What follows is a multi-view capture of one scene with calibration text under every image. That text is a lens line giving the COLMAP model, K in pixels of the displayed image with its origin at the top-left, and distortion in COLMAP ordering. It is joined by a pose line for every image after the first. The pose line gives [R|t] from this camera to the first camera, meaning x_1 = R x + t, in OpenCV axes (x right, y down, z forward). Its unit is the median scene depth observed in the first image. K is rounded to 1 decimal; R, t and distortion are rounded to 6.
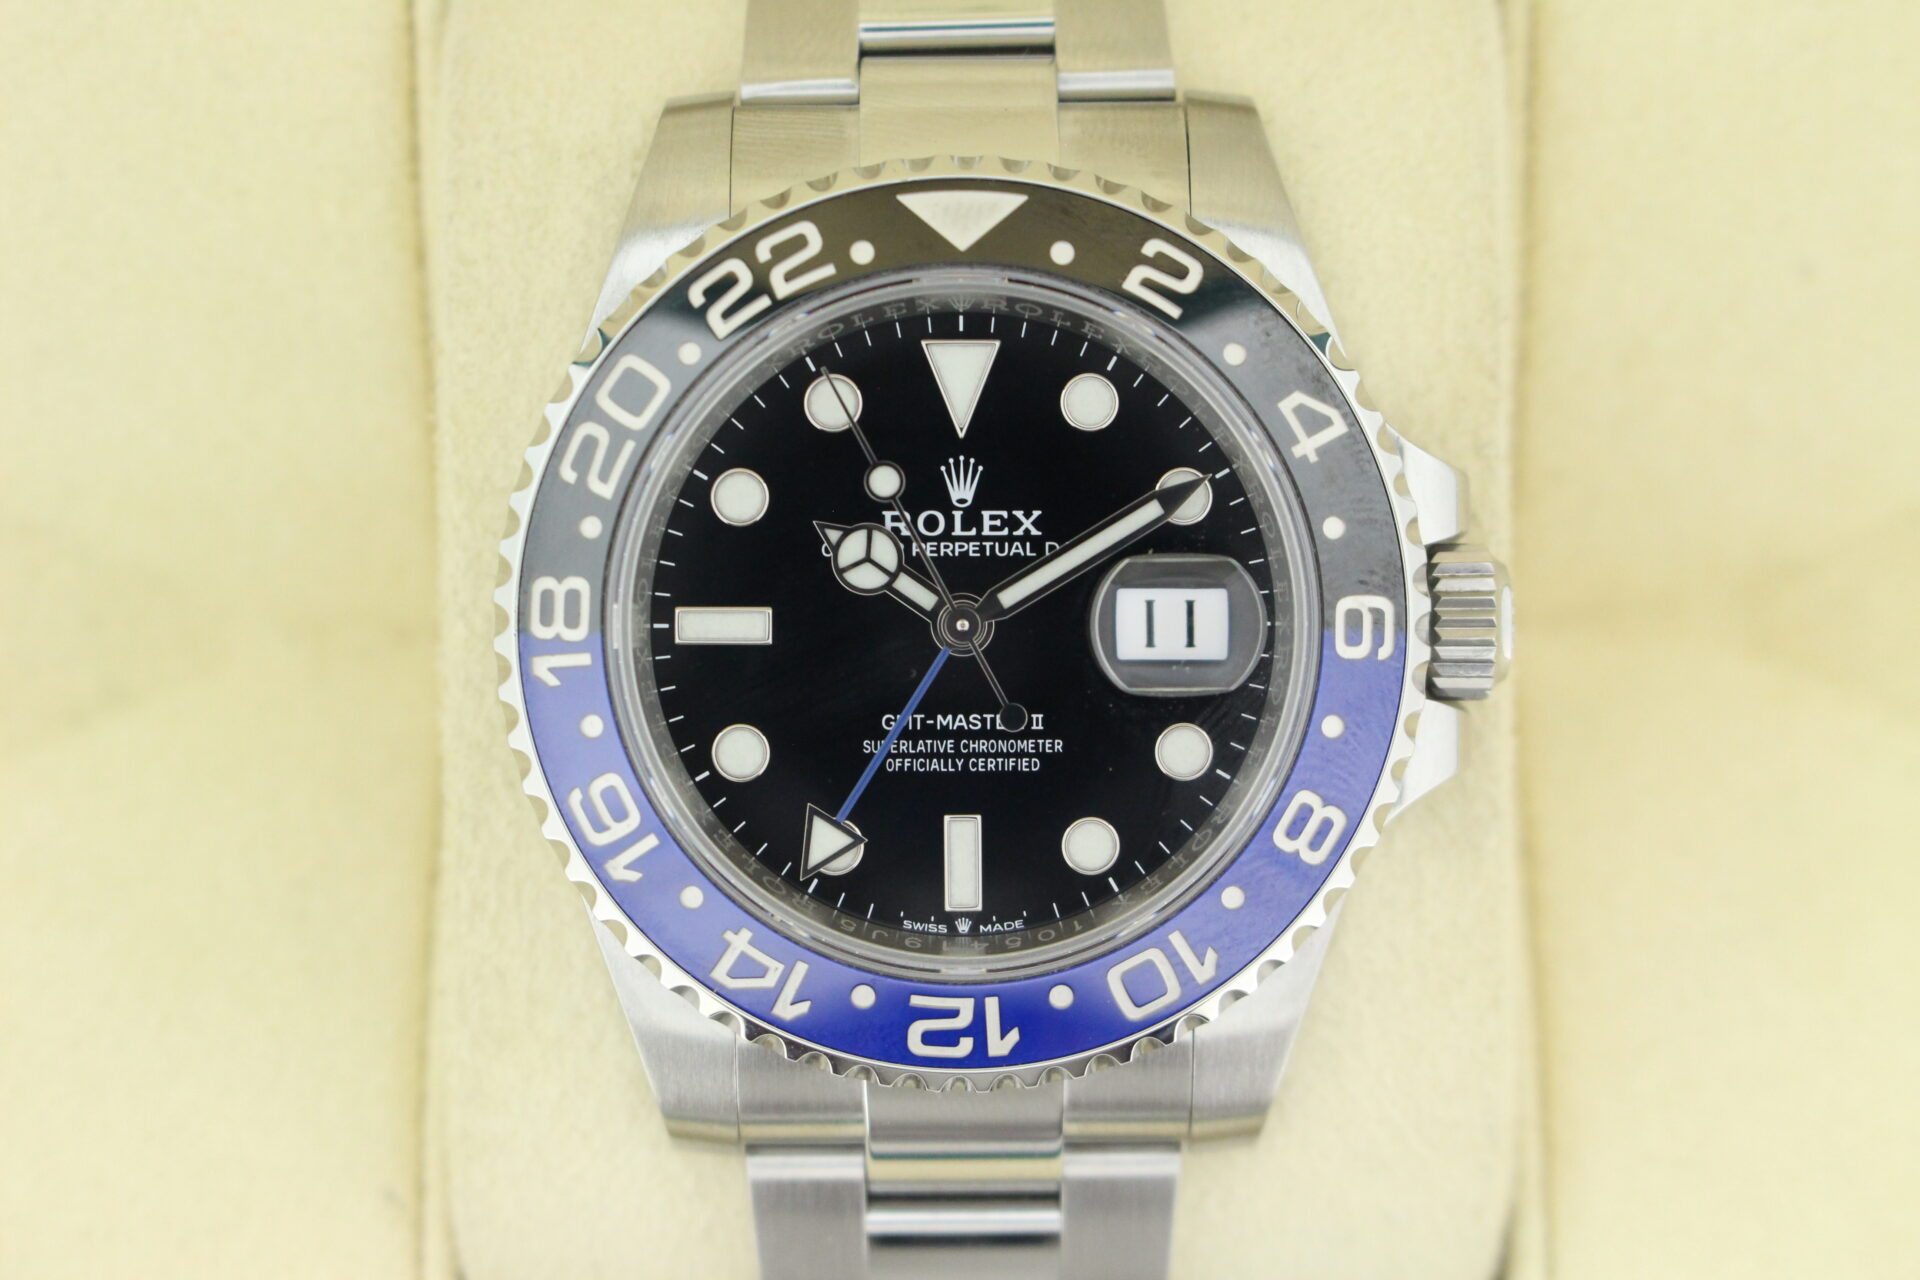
lens RADIAL K [[4044.6, 0, 1024.7], [0, 4044.6, 711.0], [0, 0, 1]] dist [0.007079, 0.000000]
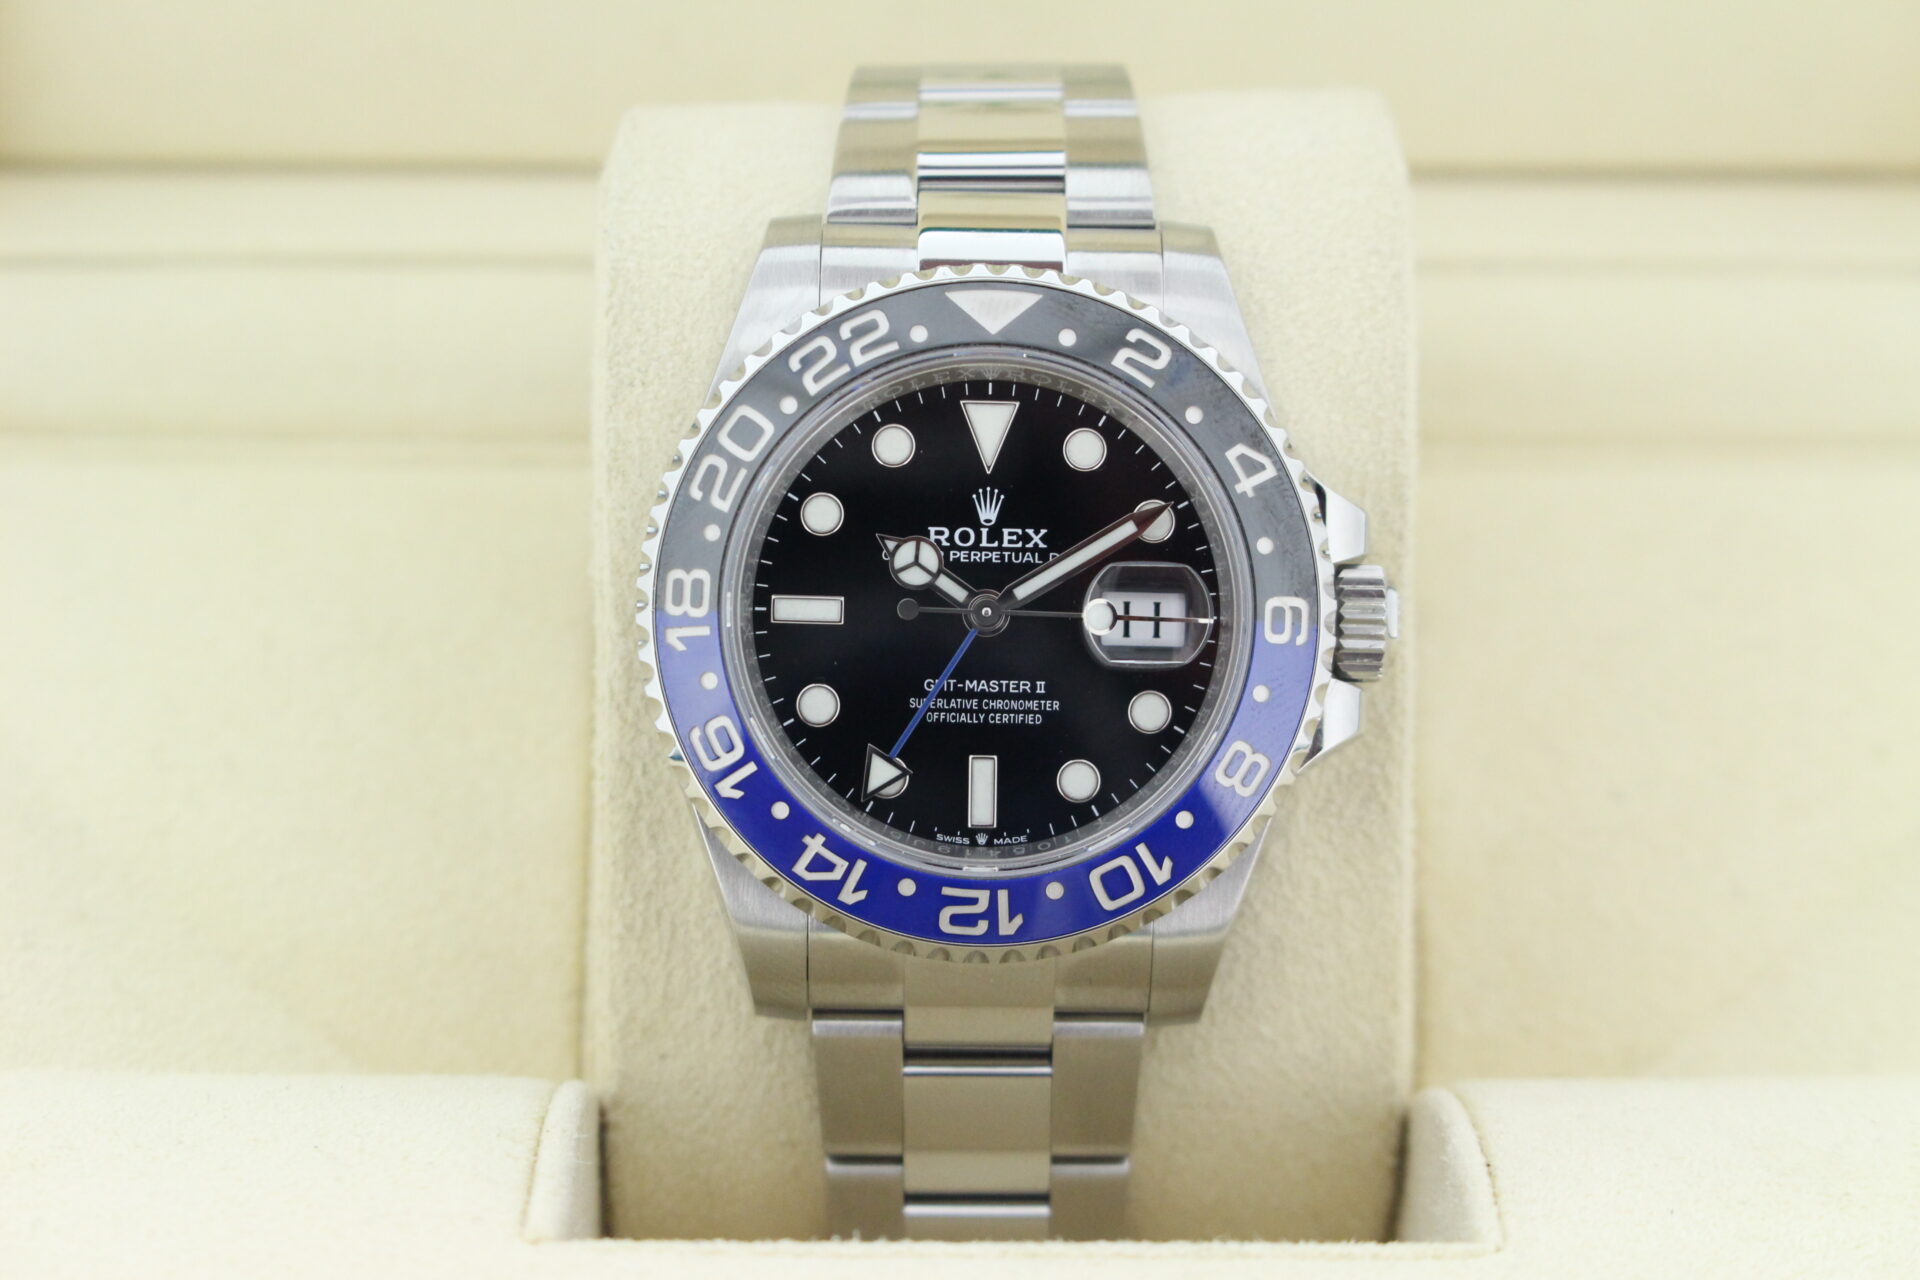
lens RADIAL K [[4715.2, 0, 1002.6], [0, 4715.2, 678.3], [0, 0, 1]] dist [0.102221, 0.000000]
pose [[0.999695, 0.022427, 0.010343, -0.025808], [-0.021841, 0.998322, -0.053627, 0.084103], [-0.011529, 0.053385, 0.998507, -0.558391]]
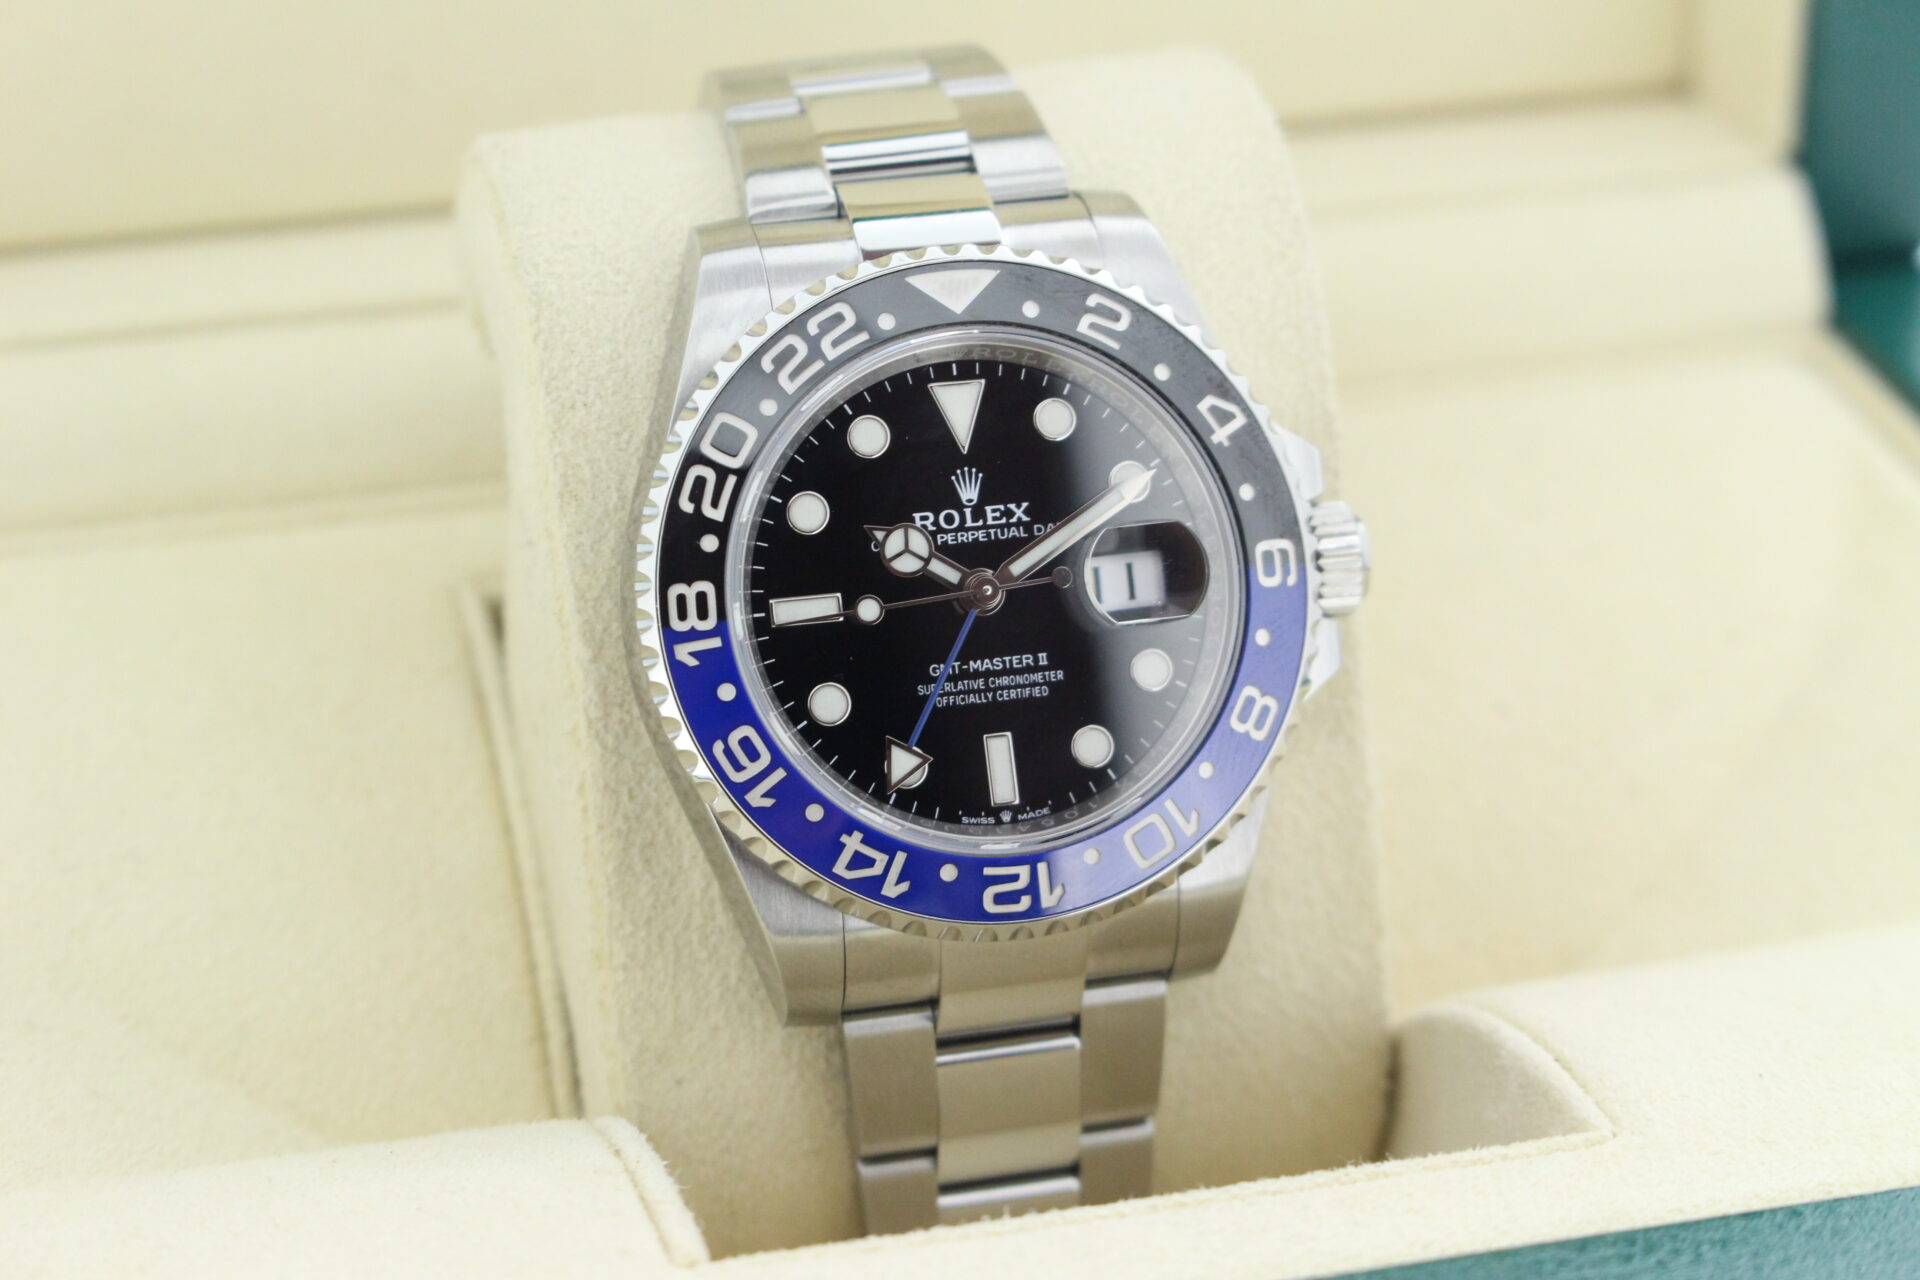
lens RADIAL K [[4715.2, 0, 1047.6], [0, 4715.2, 671.7], [0, 0, 1]] dist [0.102221, 0.000000]
pose [[0.970586, -0.100476, 0.218785, -0.340161], [0.114427, 0.992069, -0.052024, 0.088997], [-0.211823, 0.075529, 0.974385, -0.525827]]
